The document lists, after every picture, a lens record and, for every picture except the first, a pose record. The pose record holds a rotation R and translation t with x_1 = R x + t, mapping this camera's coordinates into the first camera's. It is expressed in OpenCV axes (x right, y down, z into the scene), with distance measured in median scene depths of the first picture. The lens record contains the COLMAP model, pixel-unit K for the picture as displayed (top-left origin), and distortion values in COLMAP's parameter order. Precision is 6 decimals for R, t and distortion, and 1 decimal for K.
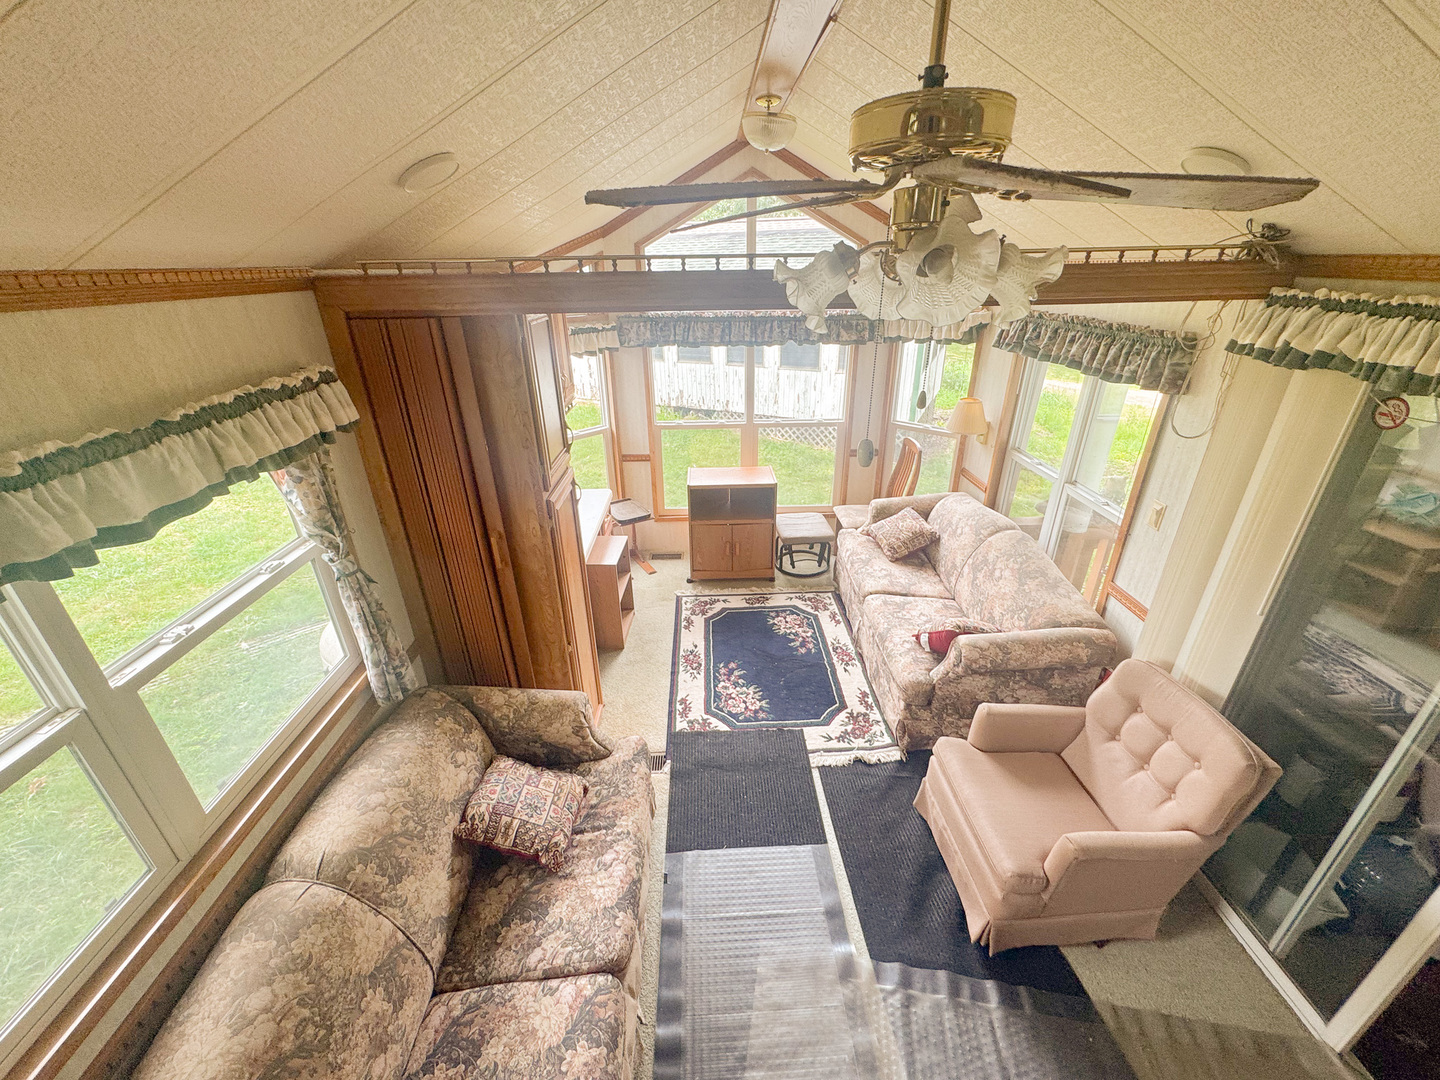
lens RADIAL K [[576.1, 0, 718.1], [0, 576.1, 546.9], [0, 0, 1]] dist [-0.003066, 0.000276]
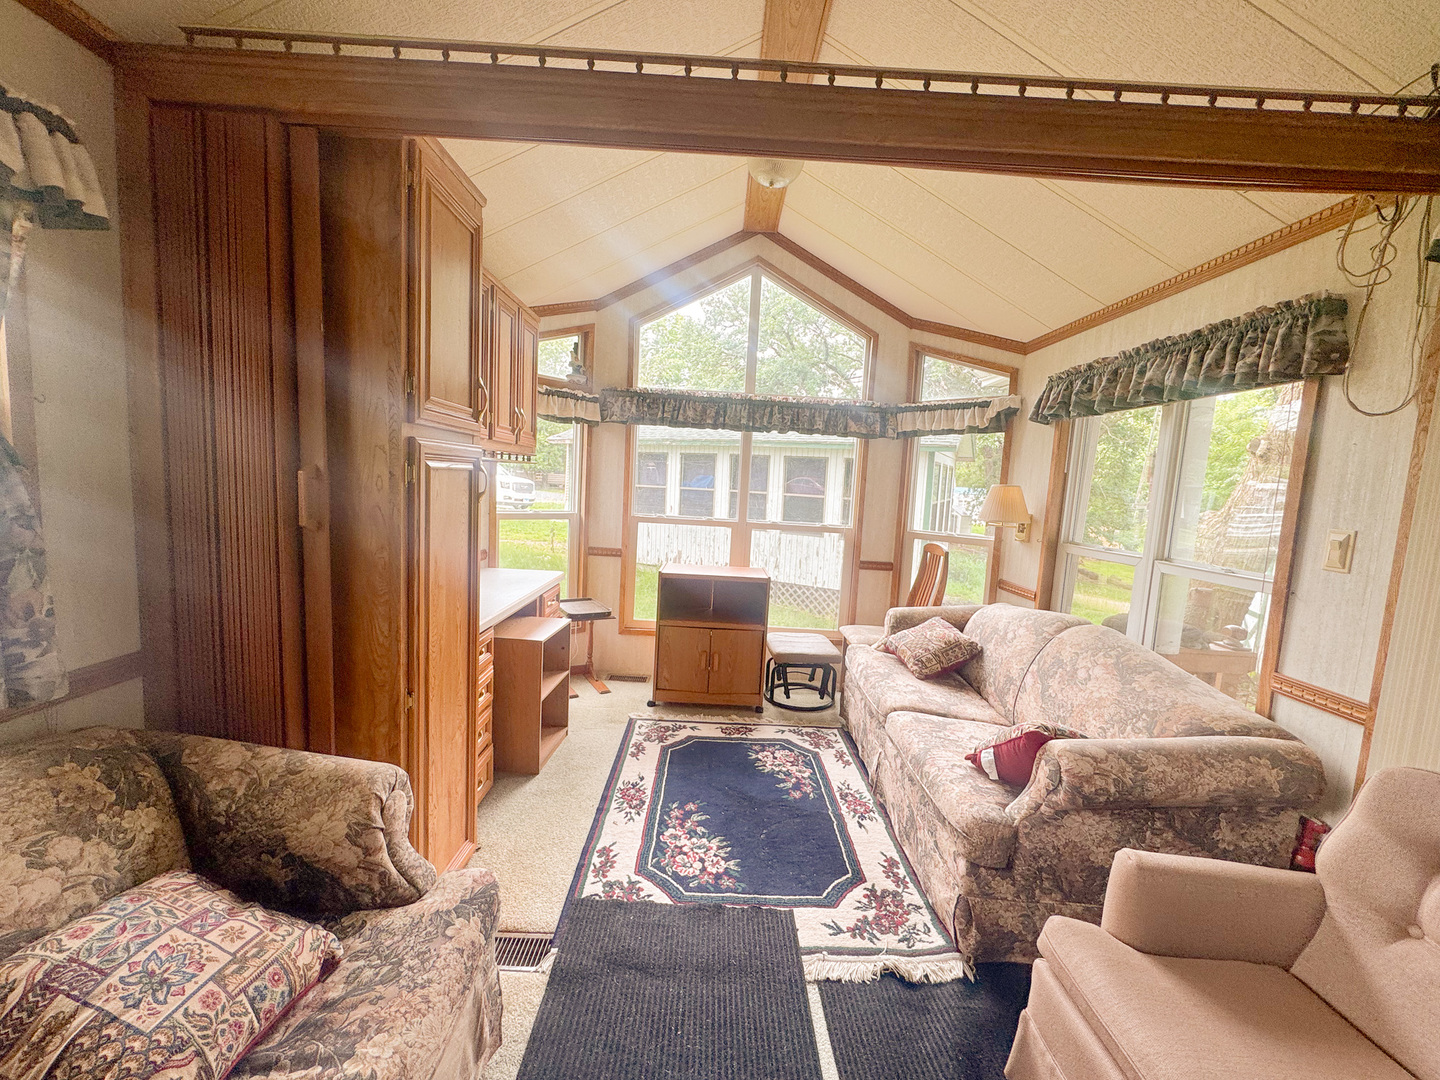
lens RADIAL K [[576.1, 0, 719.2], [0, 576.1, 545.4], [0, 0, 1]] dist [-0.003066, 0.000276]
pose [[0.997298, 0.072518, -0.011765, 0.049649], [-0.072185, 0.937487, -0.340451, 0.166234], [-0.013659, 0.340381, 0.940189, 0.304866]]
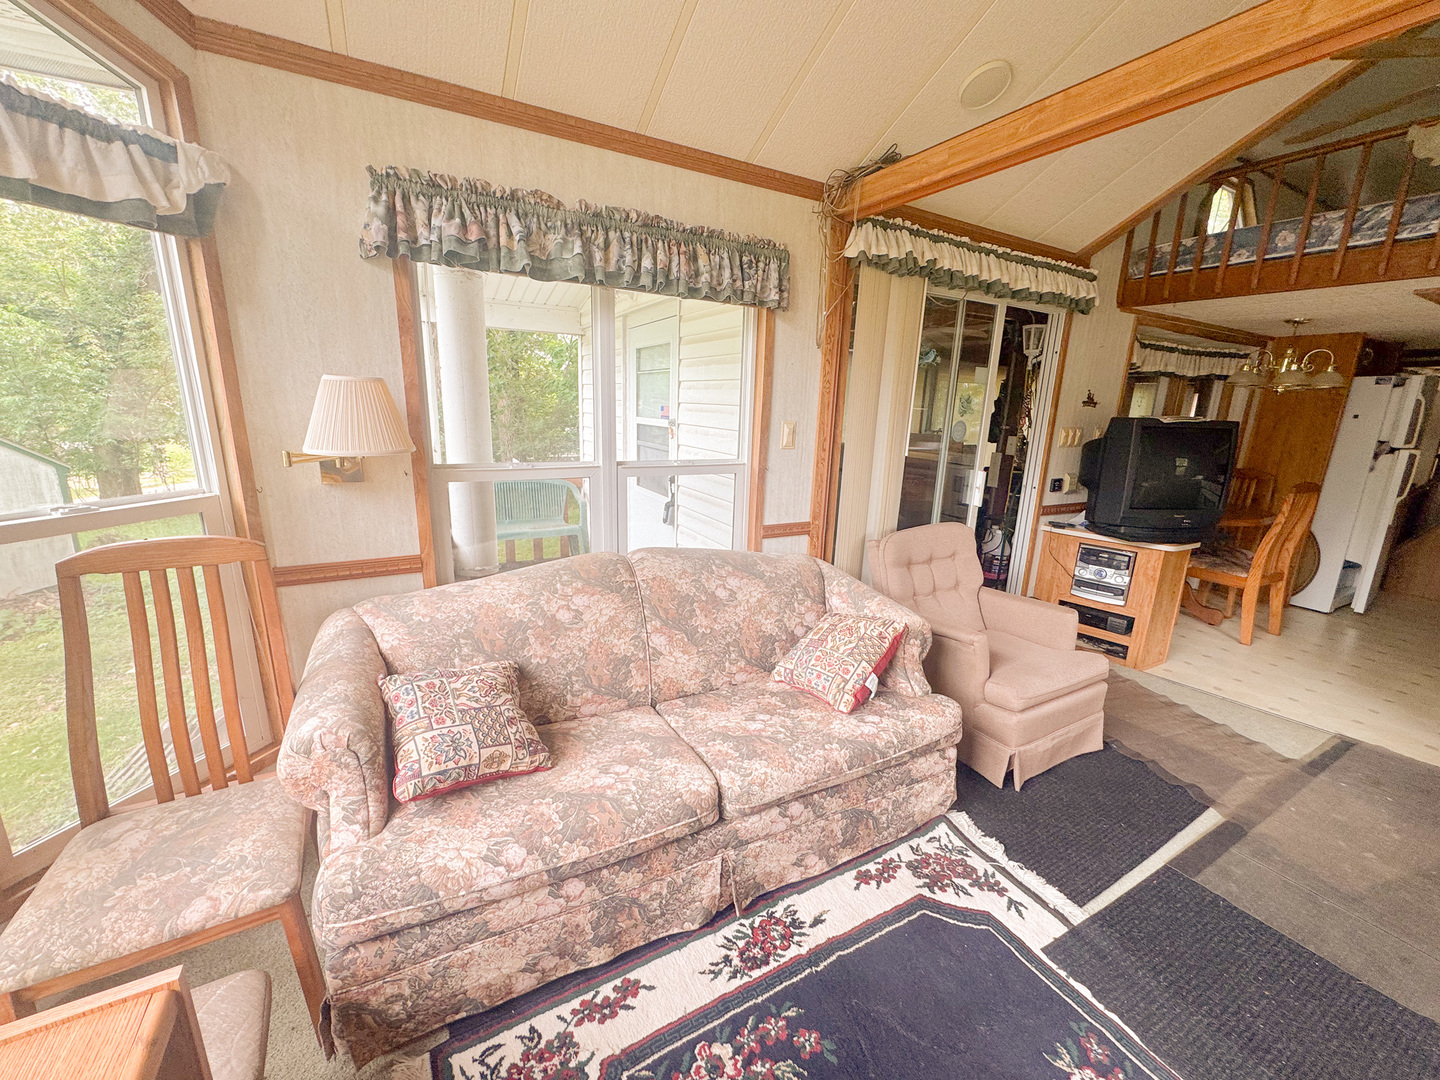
lens RADIAL K [[576.1, 0, 722.6], [0, 576.1, 527.2], [0, 0, 1]] dist [-0.003066, 0.000276]
pose [[-0.463765, -0.199345, 0.863240, -0.079436], [0.358731, 0.848660, 0.388702, -0.278756], [-0.810083, 0.489937, -0.322068, 1.171318]]
